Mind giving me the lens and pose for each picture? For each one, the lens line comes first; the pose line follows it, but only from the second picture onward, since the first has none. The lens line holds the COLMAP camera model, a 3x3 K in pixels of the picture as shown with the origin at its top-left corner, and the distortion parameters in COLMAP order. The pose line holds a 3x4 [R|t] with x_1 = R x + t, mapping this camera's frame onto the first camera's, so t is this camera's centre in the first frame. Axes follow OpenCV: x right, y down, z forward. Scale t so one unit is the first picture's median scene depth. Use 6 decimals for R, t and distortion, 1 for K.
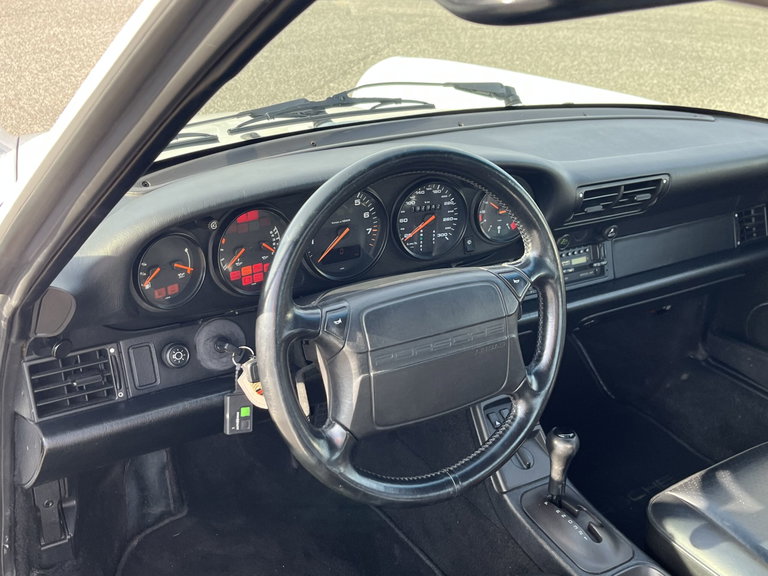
lens RADIAL K [[804.8, 0, 378.8], [0, 804.8, 290.2], [0, 0, 1]] dist [0.027653, 0.000000]
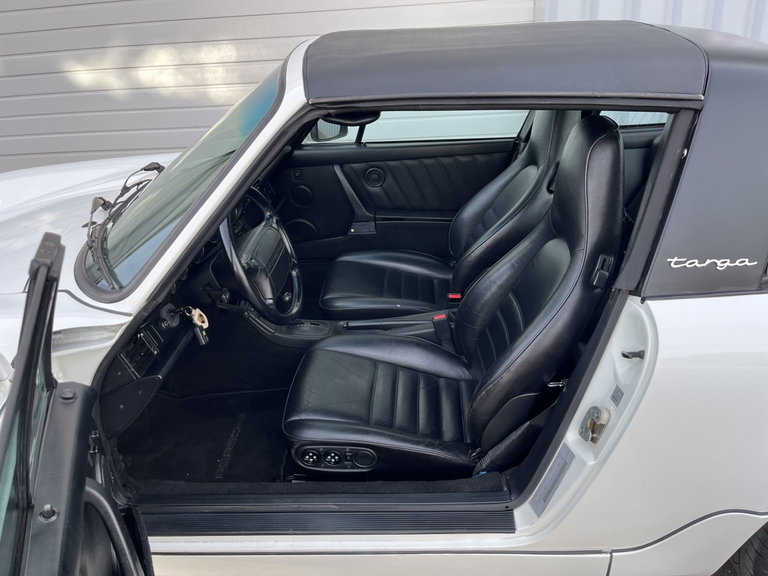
lens RADIAL K [[587.4, 0, 389.3], [0, 587.4, 291.0], [0, 0, 1]] dist [0.041072, -0.058058]
pose [[0.565231, -0.441231, 0.697014, -0.808970], [0.431807, 0.878185, 0.205752, -0.046889], [-0.702892, 0.184679, 0.686904, -0.376847]]
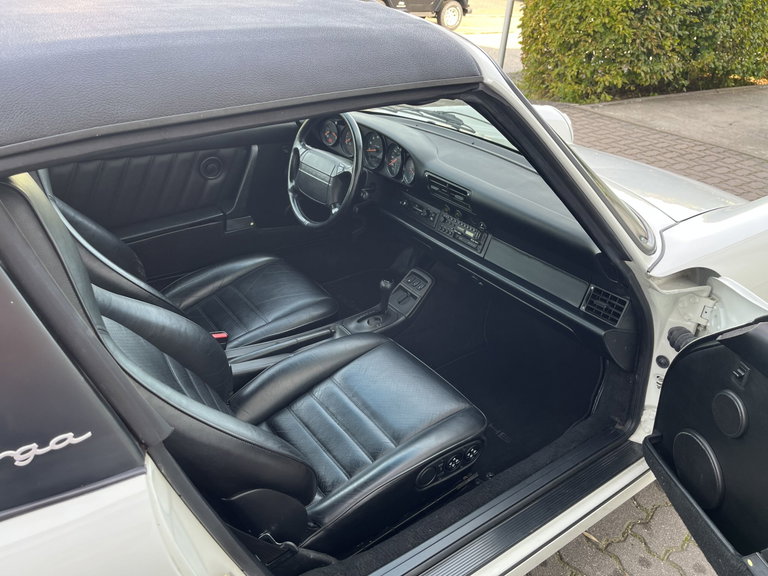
lens RADIAL K [[587.4, 0, 389.7], [0, 587.4, 290.0], [0, 0, 1]] dist [0.041072, -0.058058]
pose [[0.067440, 0.433415, -0.898667, 1.724030], [-0.467530, 0.809434, 0.355293, -0.372319], [0.881401, 0.396193, 0.257223, 0.662023]]
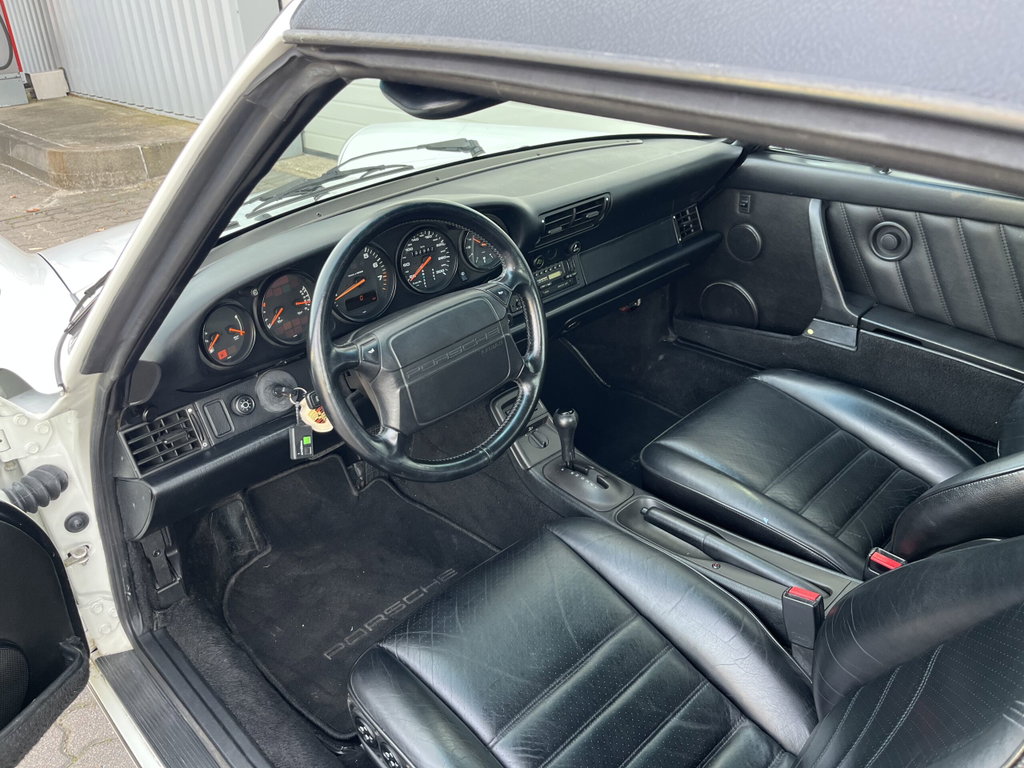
lens RADIAL K [[783.2, 0, 518.4], [0, 783.2, 389.4], [0, 0, 1]] dist [0.041072, -0.058058]
pose [[0.970510, -0.195380, 0.141199, -0.008951], [0.186185, 0.979589, 0.075763, 0.039065], [-0.153120, -0.047240, 0.987078, -0.209968]]
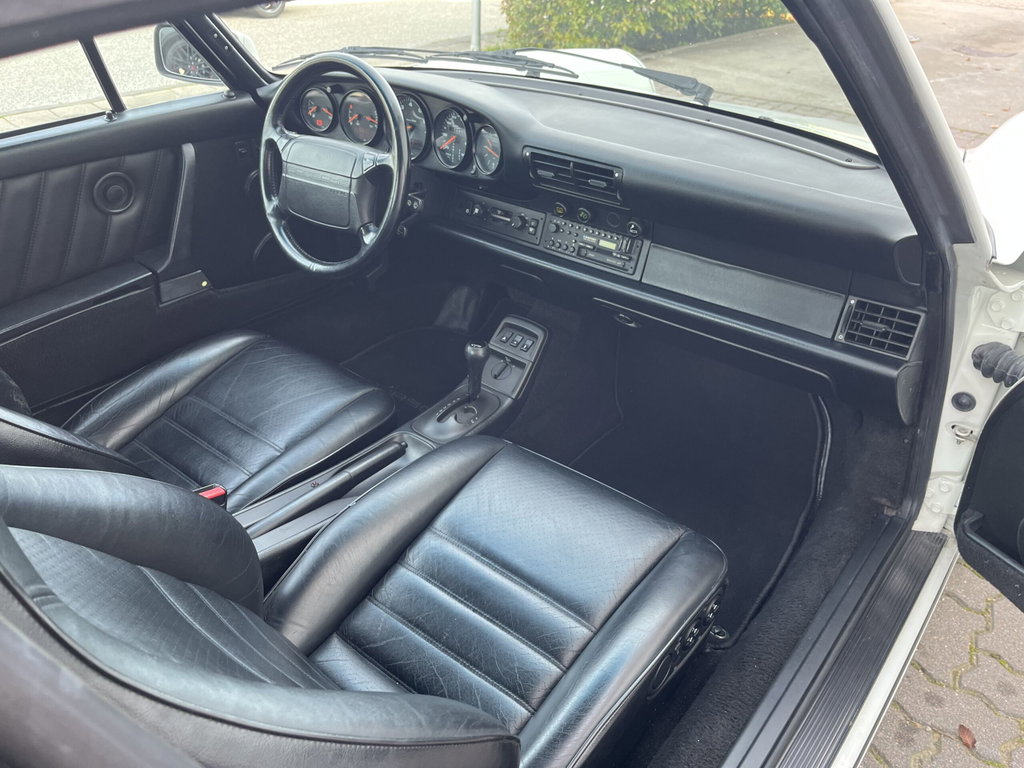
lens RADIAL K [[783.2, 0, 515.6], [0, 783.2, 391.4], [0, 0, 1]] dist [0.041072, -0.058058]
pose [[0.315170, 0.453428, -0.833709, 1.378670], [-0.396132, 0.861147, 0.318599, -0.180434], [0.862408, 0.229846, 0.451024, 0.556259]]
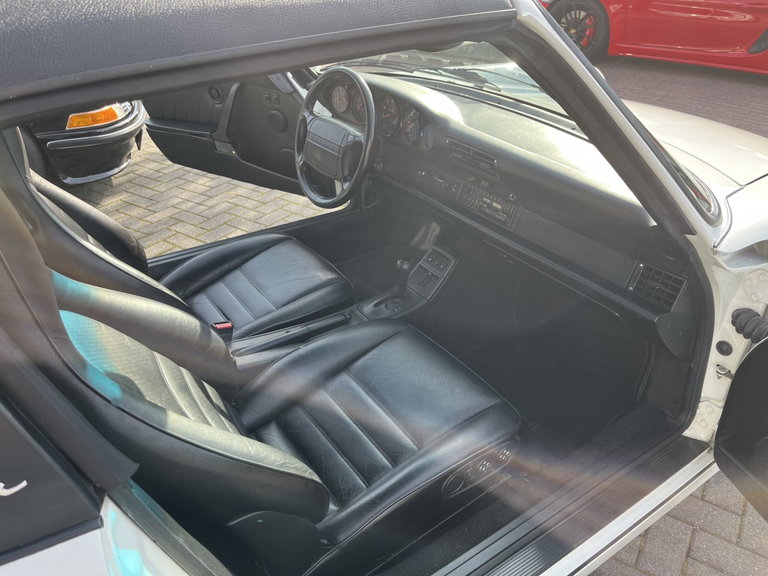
lens RADIAL K [[587.4, 0, 385.1], [0, 587.4, 290.5], [0, 0, 1]] dist [0.041072, -0.058058]
pose [[0.037687, 0.475393, -0.878966, 1.583165], [-0.431553, 0.801082, 0.414765, -0.341464], [0.901300, 0.363689, 0.235347, 0.697114]]
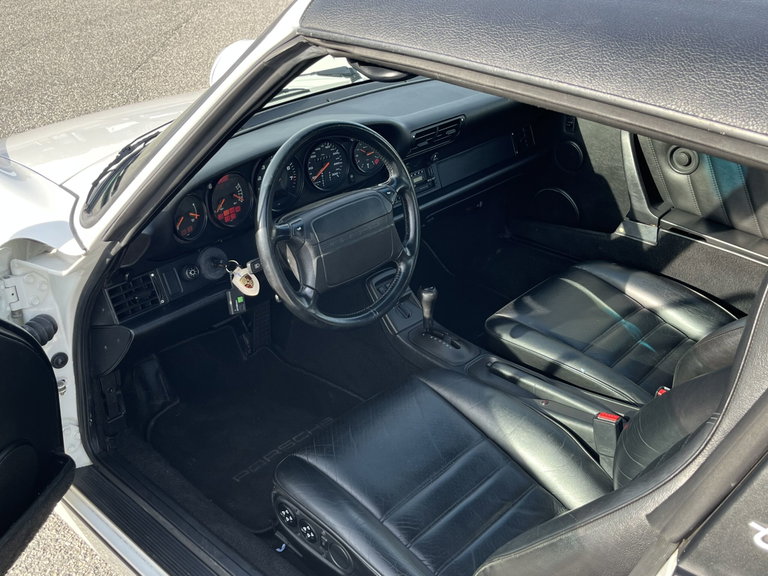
lens RADIAL K [[804.8, 0, 383.7], [0, 804.8, 293.2], [0, 0, 1]] dist [0.027653, 0.000000]
pose [[0.963922, -0.179876, 0.196211, -0.177500], [0.166960, 0.982661, 0.080635, 0.048782], [-0.207313, -0.044966, 0.977241, -0.565490]]
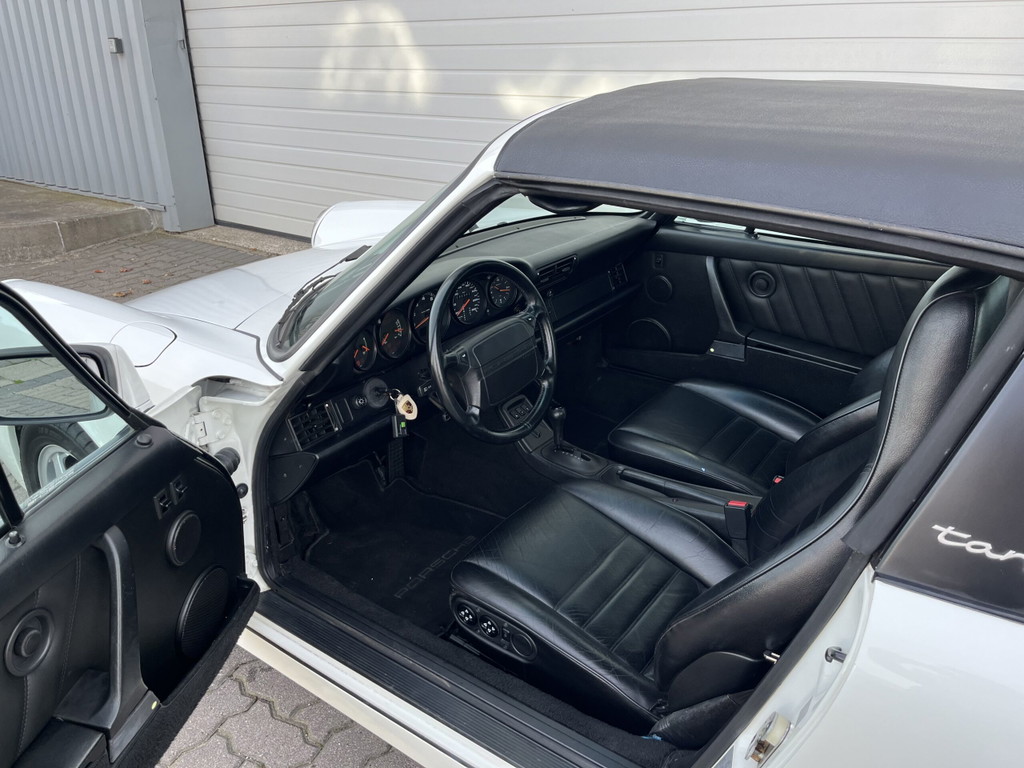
lens RADIAL K [[783.2, 0, 512.0], [0, 783.2, 388.5], [0, 0, 1]] dist [0.041072, -0.058058]
pose [[0.924499, -0.224595, 0.307990, -0.405125], [0.227550, 0.973398, 0.026788, 0.072381], [-0.305814, 0.045317, 0.951012, -0.641607]]
